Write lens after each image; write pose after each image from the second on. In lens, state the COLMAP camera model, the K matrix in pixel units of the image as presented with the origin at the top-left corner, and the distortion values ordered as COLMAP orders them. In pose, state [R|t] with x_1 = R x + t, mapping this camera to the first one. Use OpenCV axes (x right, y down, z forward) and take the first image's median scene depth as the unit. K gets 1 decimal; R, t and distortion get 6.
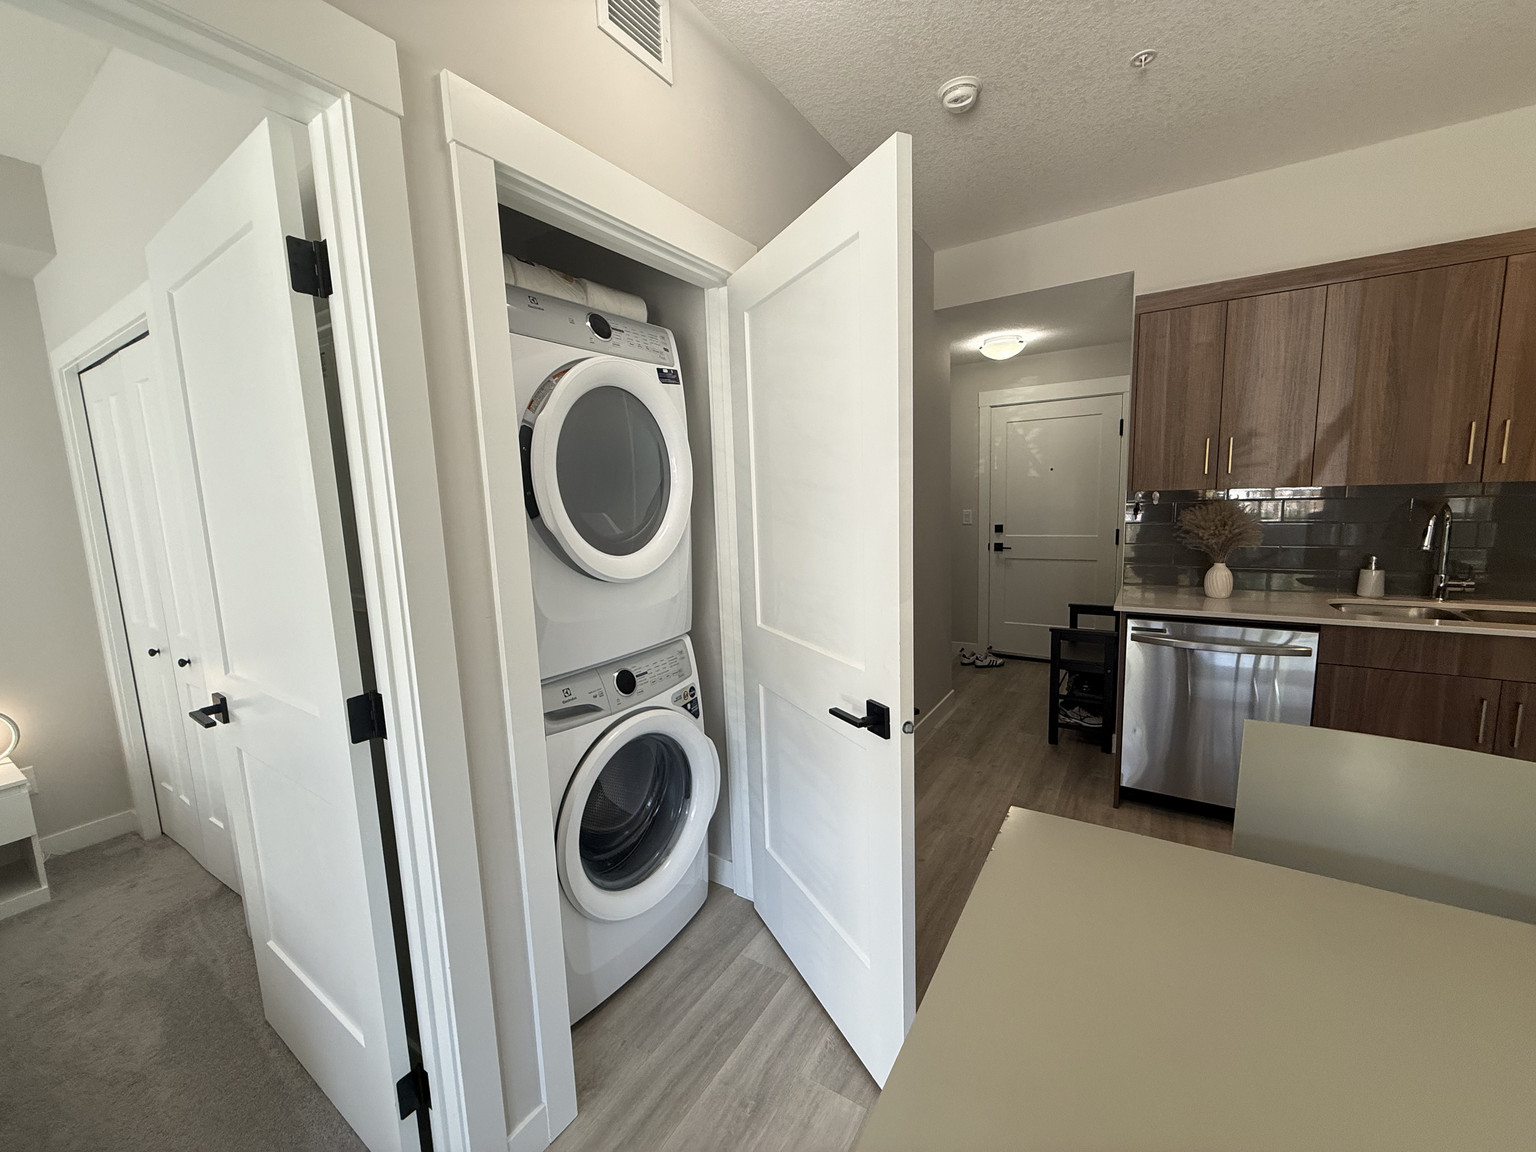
lens RADIAL K [[615.8, 0, 768.0], [0, 615.8, 576.0], [0, 0, 1]] dist [0.000202, -0.000263]
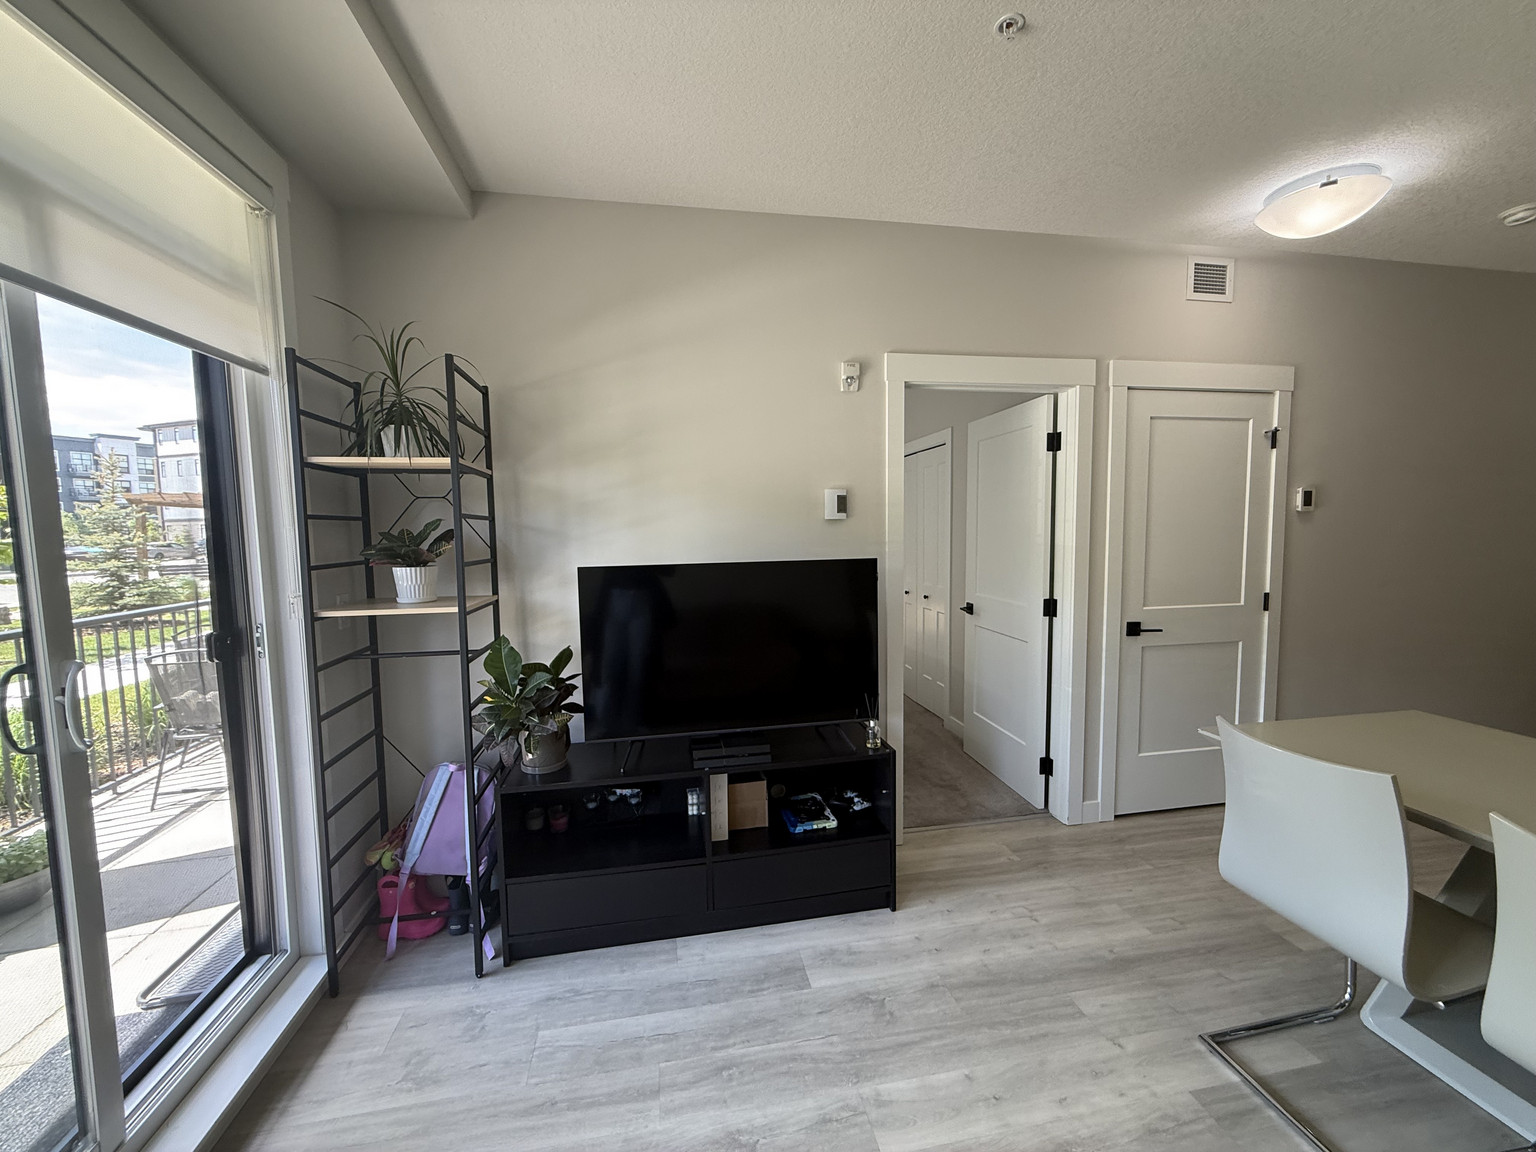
lens RADIAL K [[610.4, 0, 766.7], [0, 610.4, 576.2], [0, 0, 1]] dist [-0.000440, -0.000144]
pose [[0.677072, 0.085507, -0.730932, 0.190919], [-0.107913, 0.994026, 0.016324, 0.083897], [0.727962, 0.067825, 0.682255, -0.750112]]
